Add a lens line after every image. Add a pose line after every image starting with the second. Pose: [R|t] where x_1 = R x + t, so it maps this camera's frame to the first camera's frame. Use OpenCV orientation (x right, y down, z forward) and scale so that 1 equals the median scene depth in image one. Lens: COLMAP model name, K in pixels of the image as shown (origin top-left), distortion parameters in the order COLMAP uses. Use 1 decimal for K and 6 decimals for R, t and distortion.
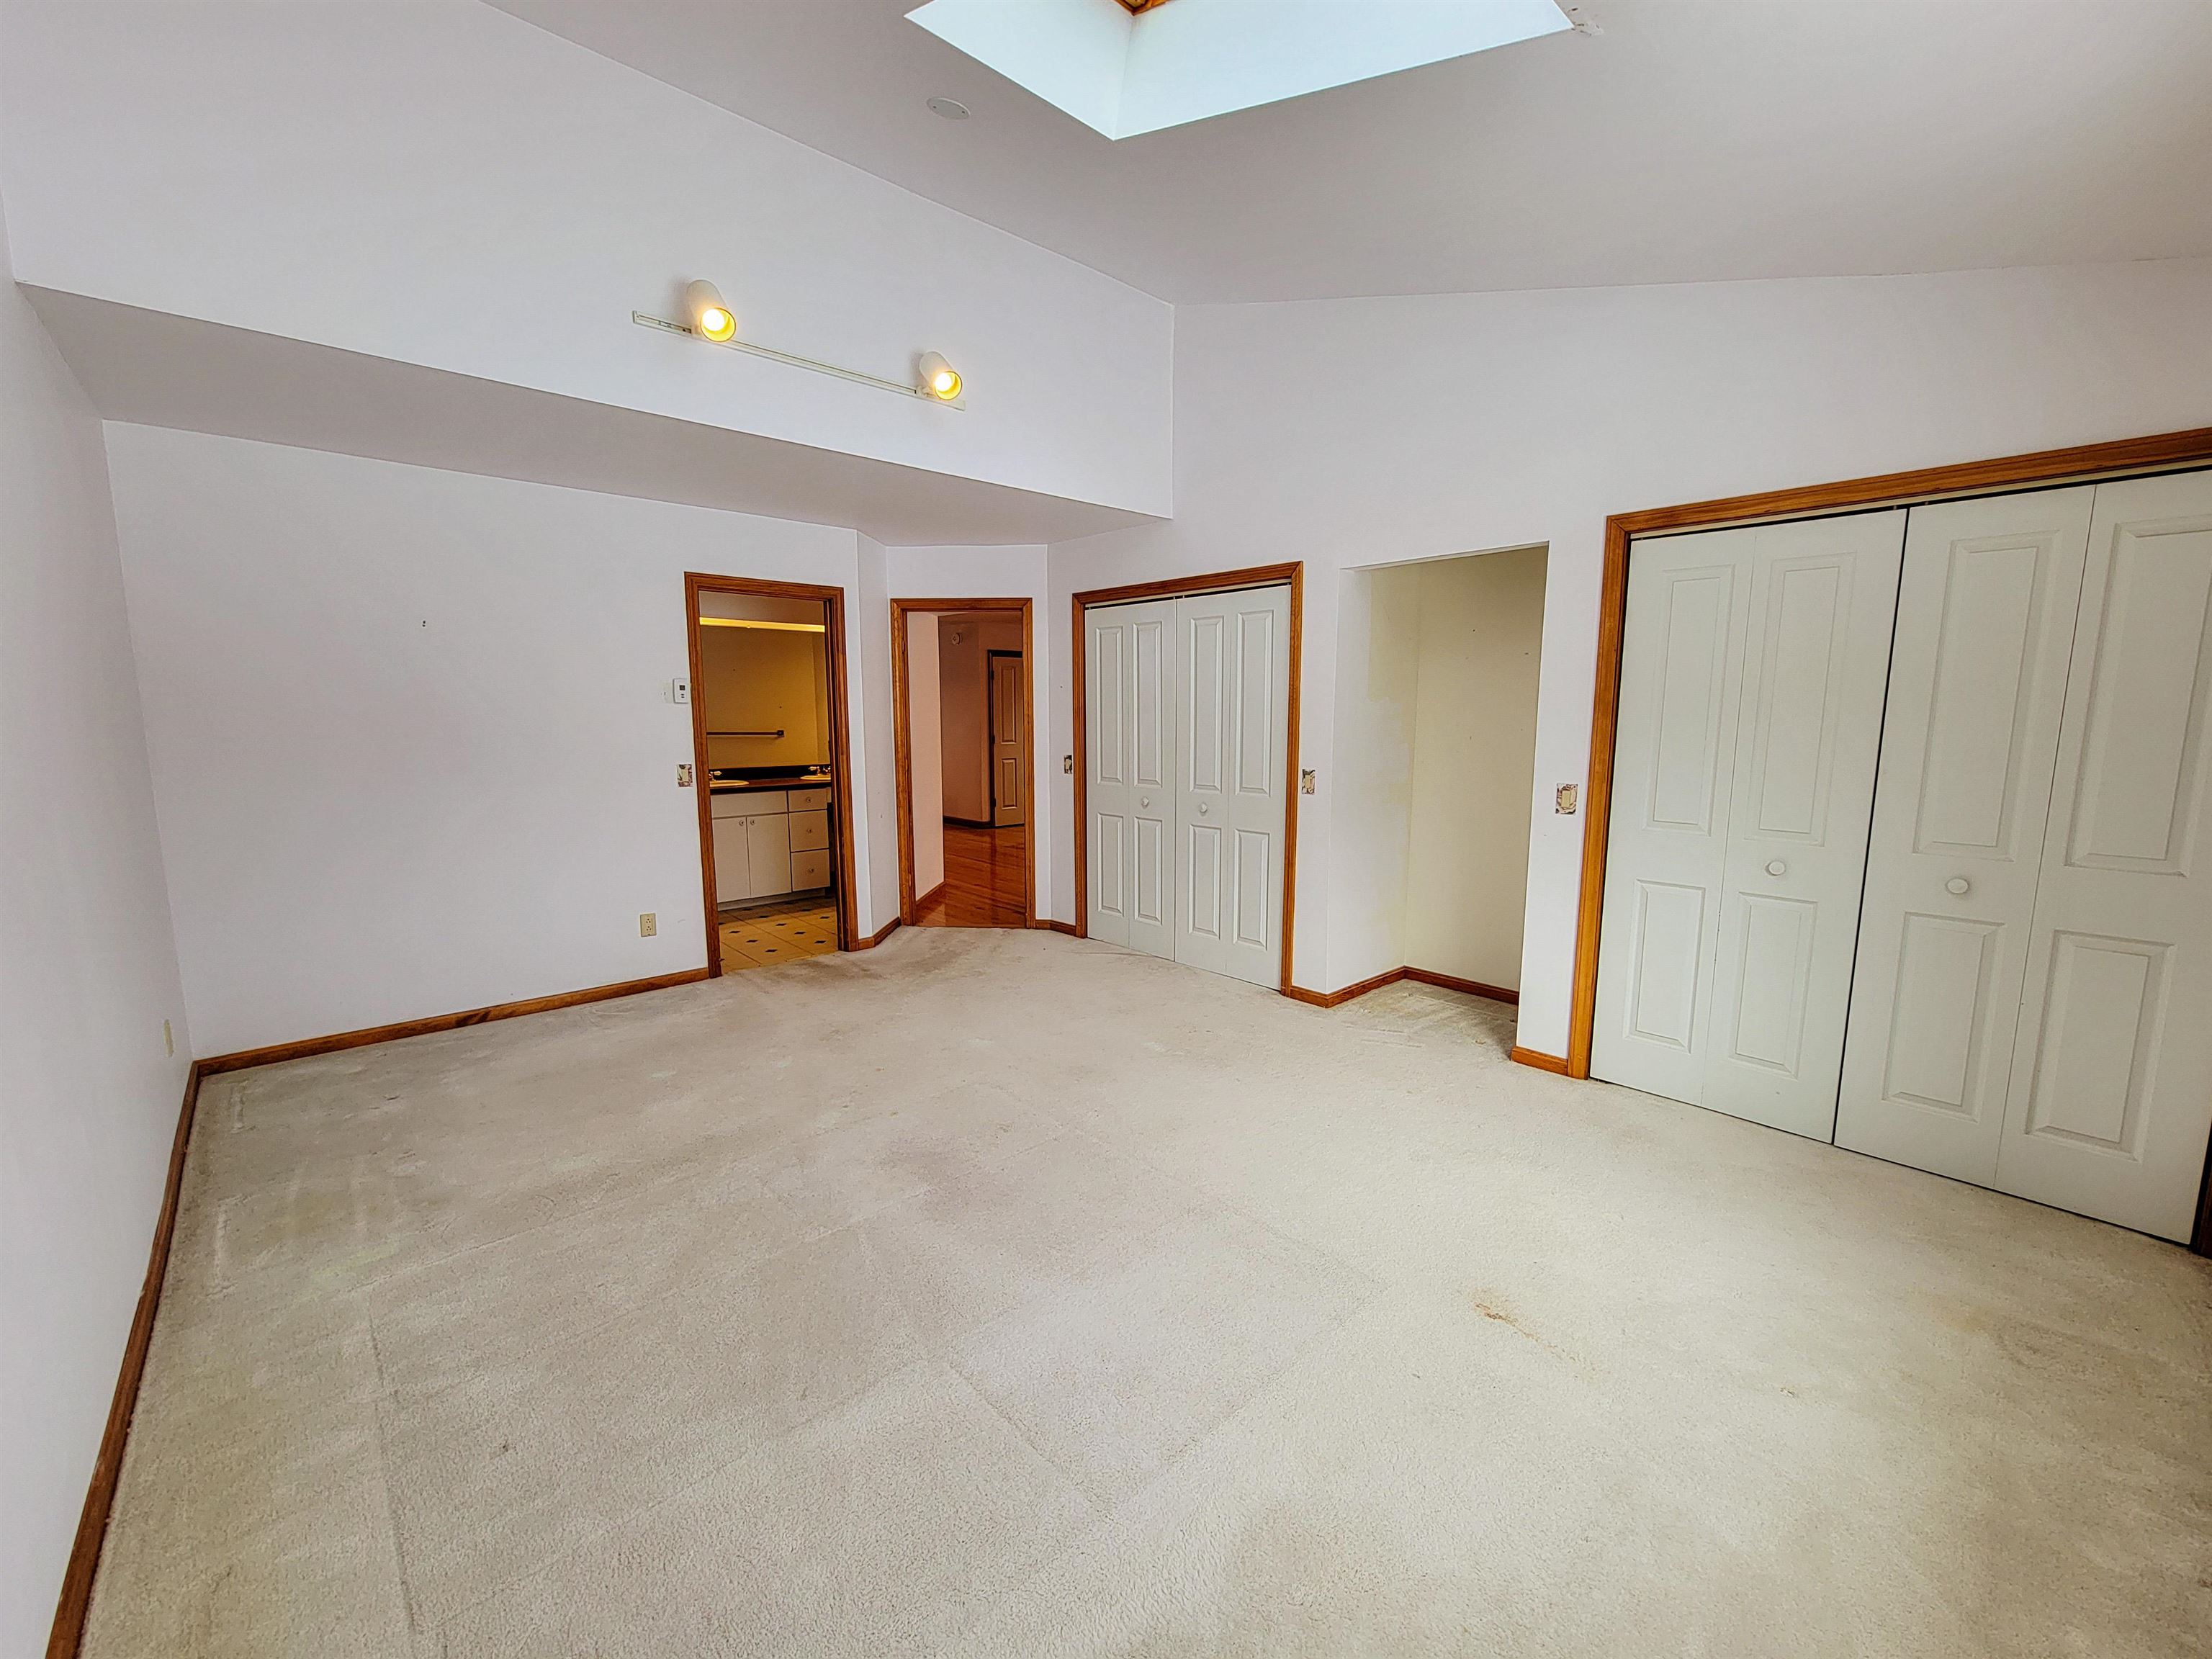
lens RADIAL K [[902.8, 0, 1113.2], [0, 902.8, 828.9], [0, 0, 1]] dist [-0.004124, 0.001738]
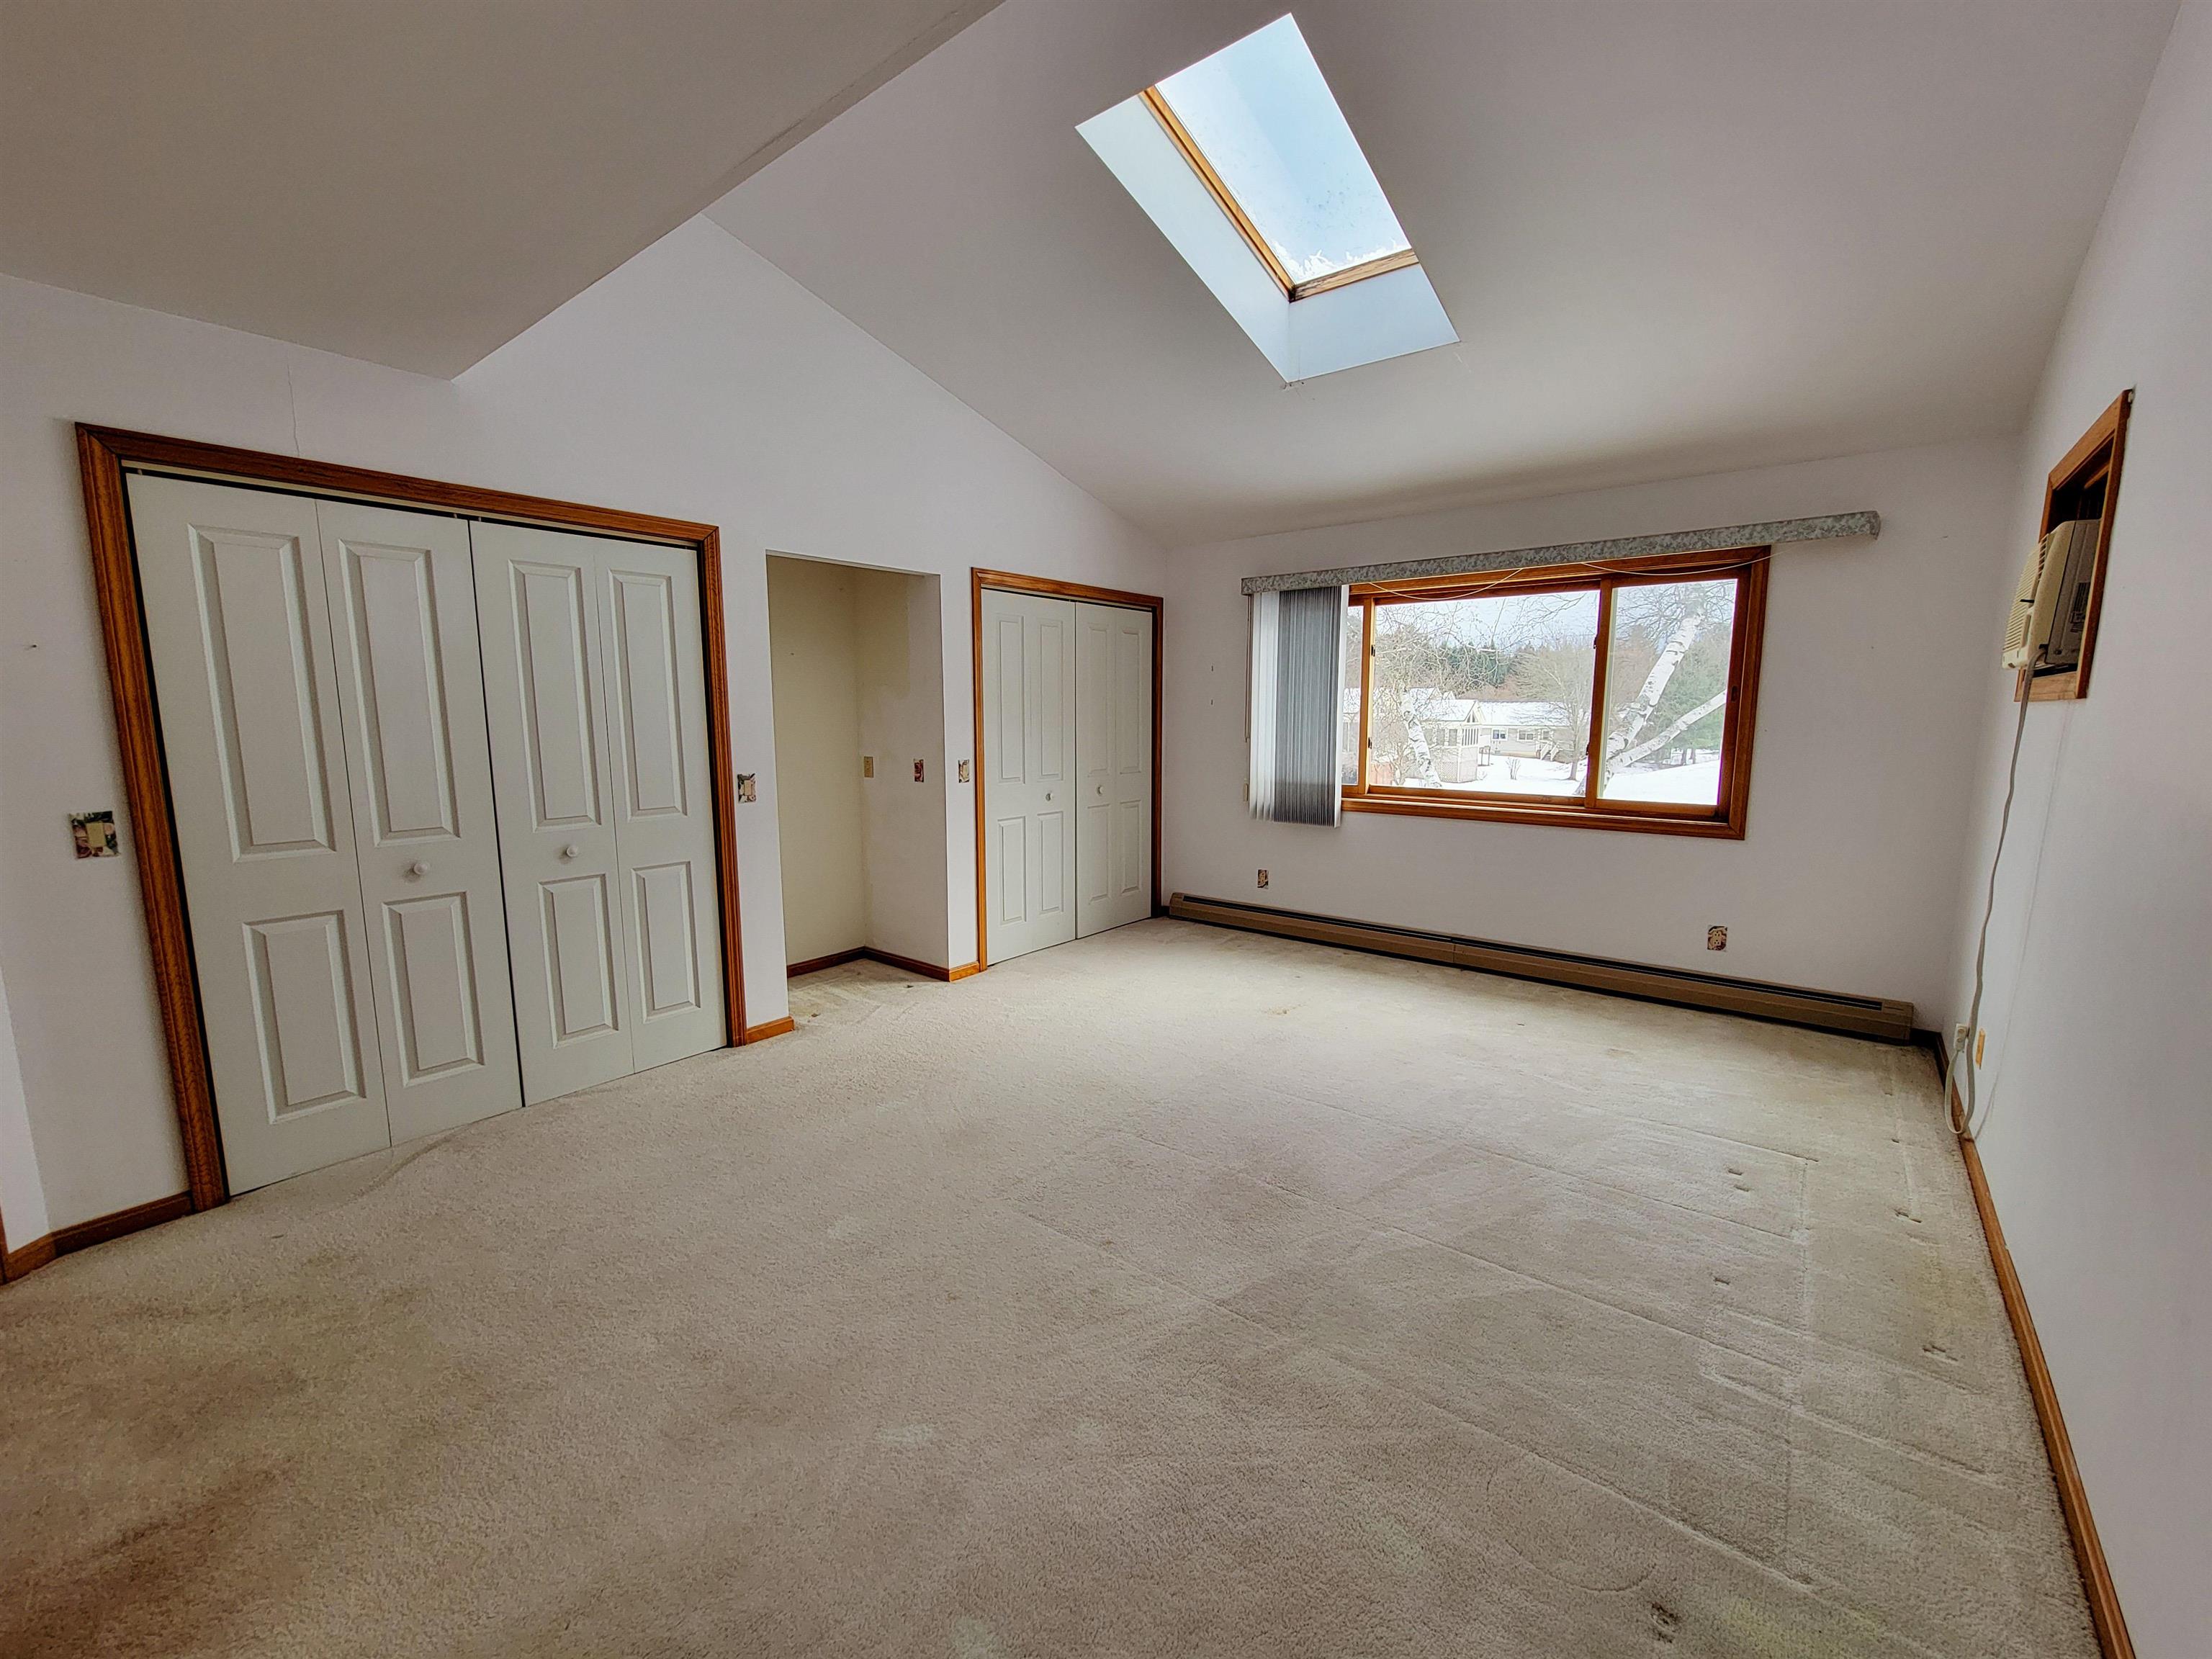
lens RADIAL K [[902.8, 0, 1114.4], [0, 902.8, 833.8], [0, 0, 1]] dist [-0.004124, 0.001738]
pose [[-0.148877, -0.137778, 0.979210, -0.638874], [0.133015, 0.978456, 0.157895, -0.092242], [-0.979869, 0.153756, -0.127343, 0.713210]]
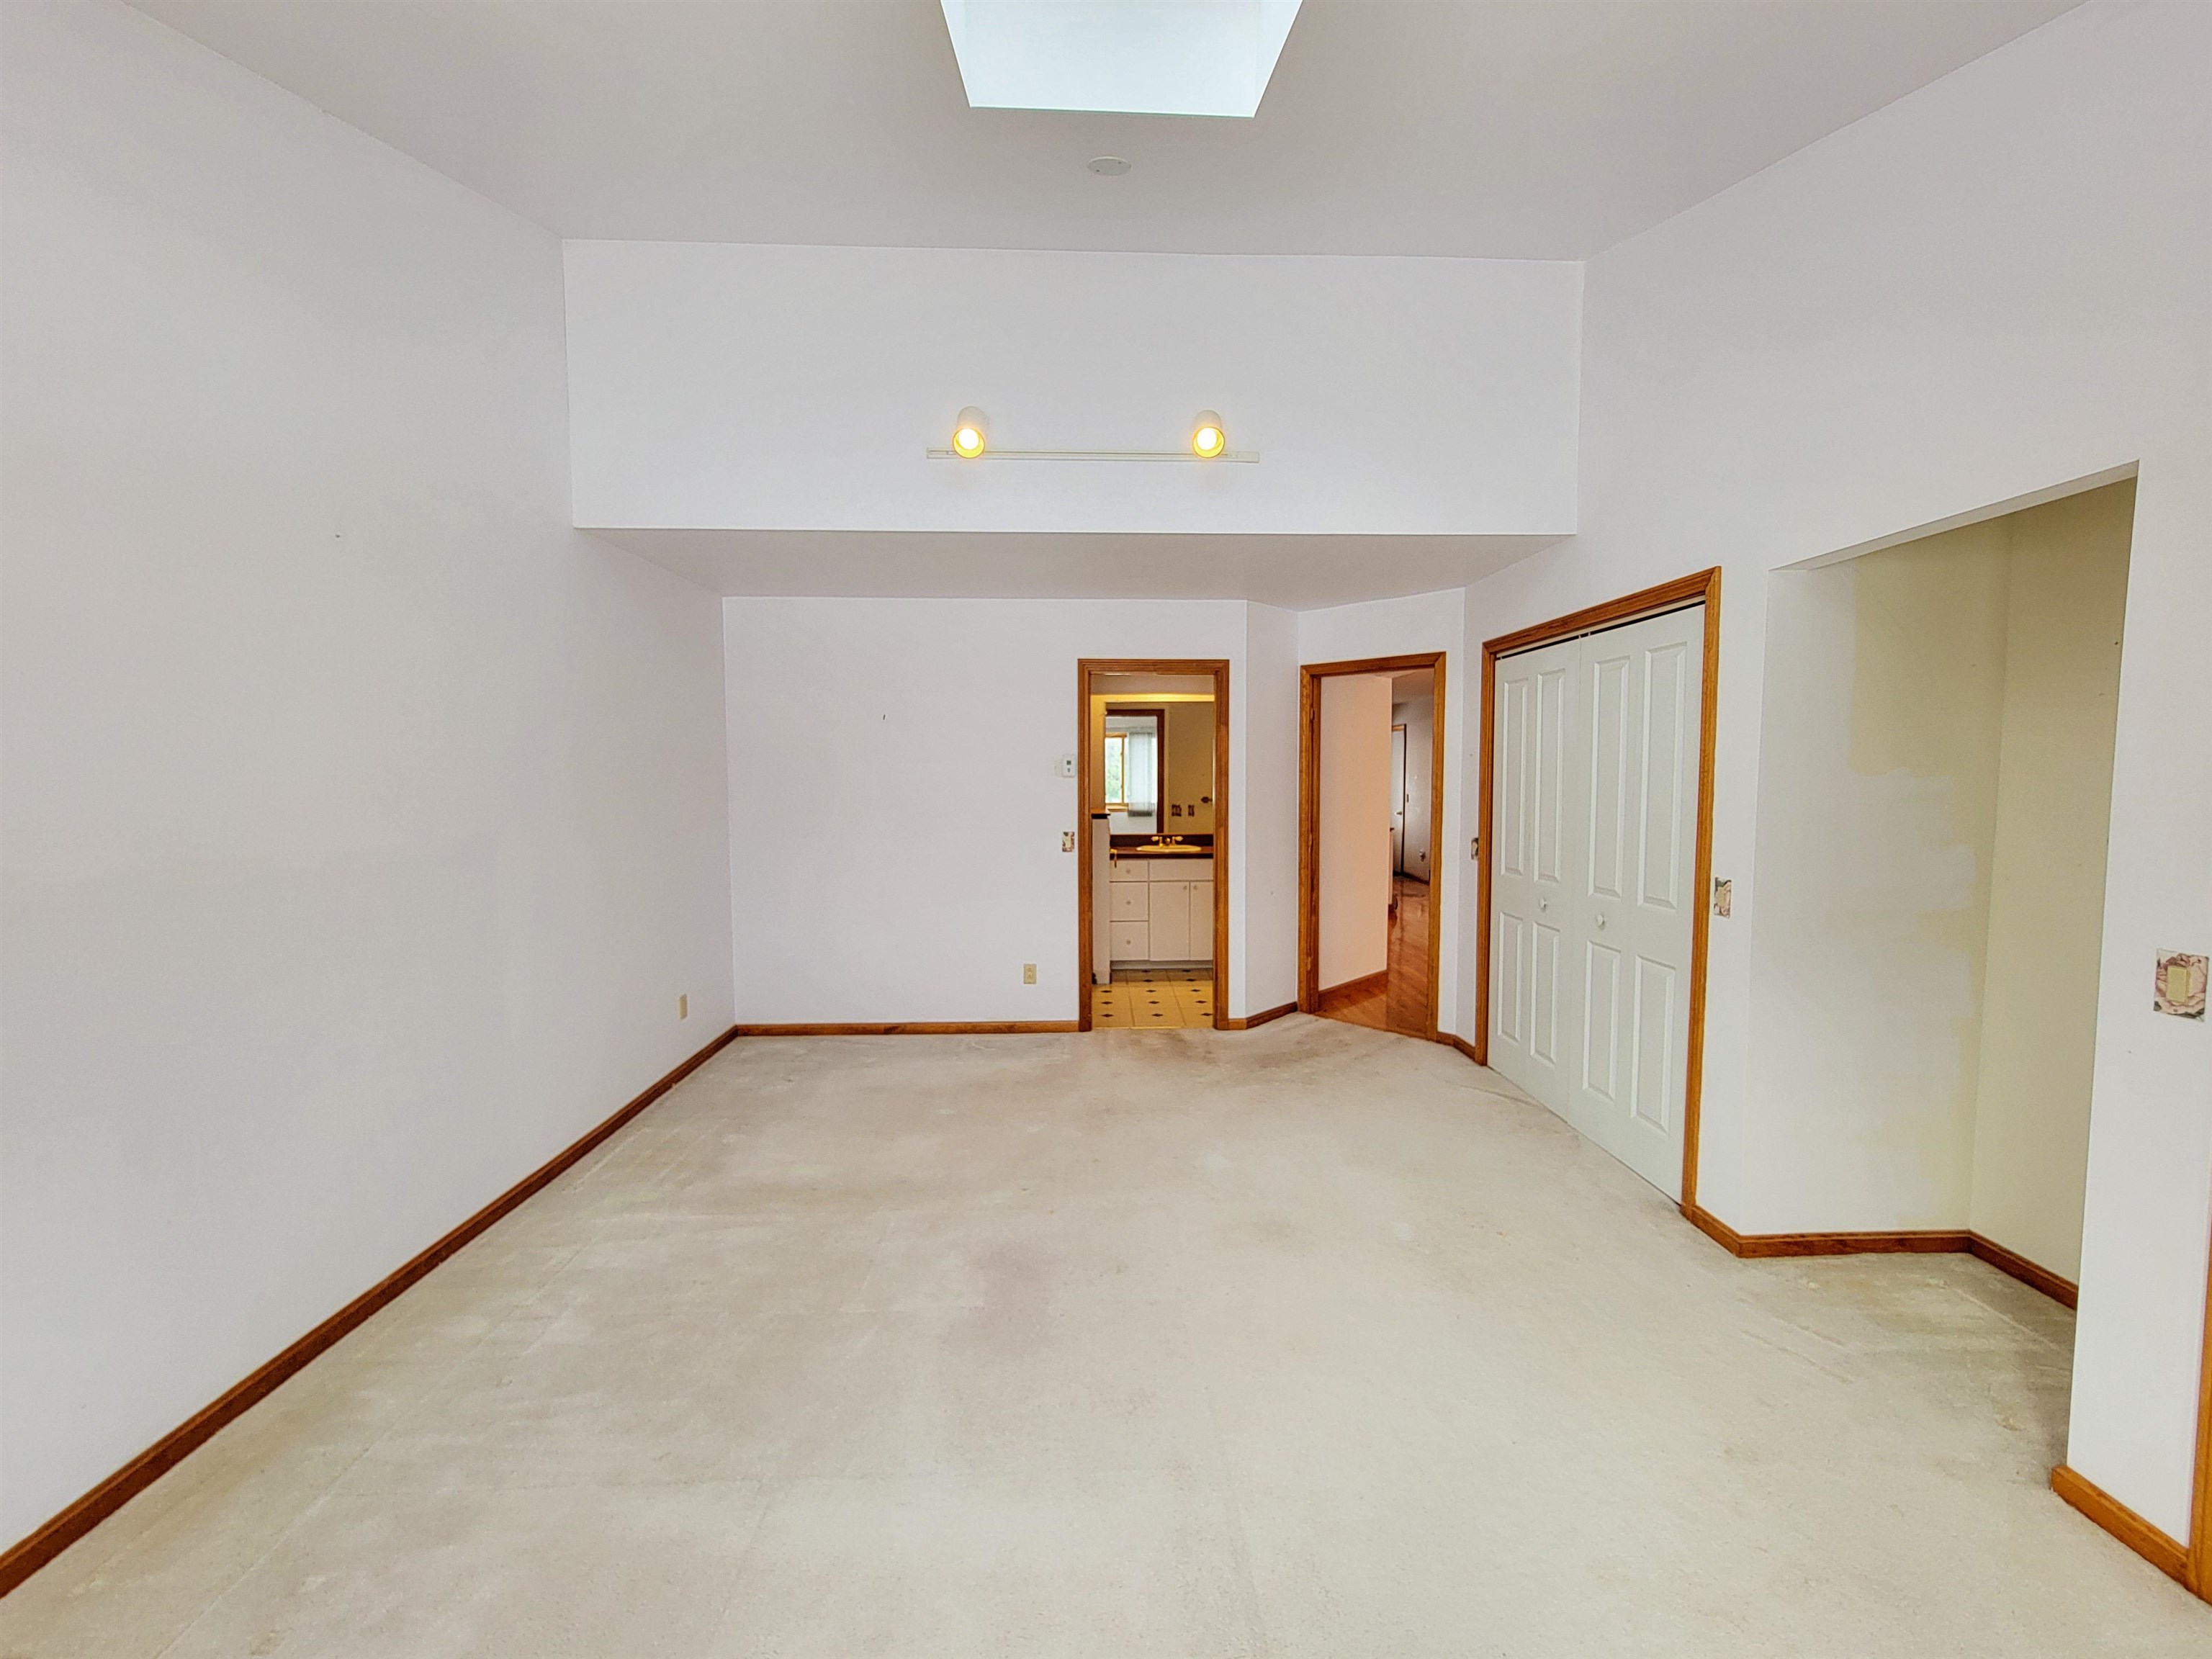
lens RADIAL K [[902.8, 0, 1116.0], [0, 902.8, 830.7], [0, 0, 1]] dist [-0.004124, 0.001738]
pose [[0.761481, 0.038850, -0.647022, 0.279710], [-0.081895, 0.995969, -0.036581, -0.037520], [0.642993, 0.080844, 0.761593, 0.199758]]
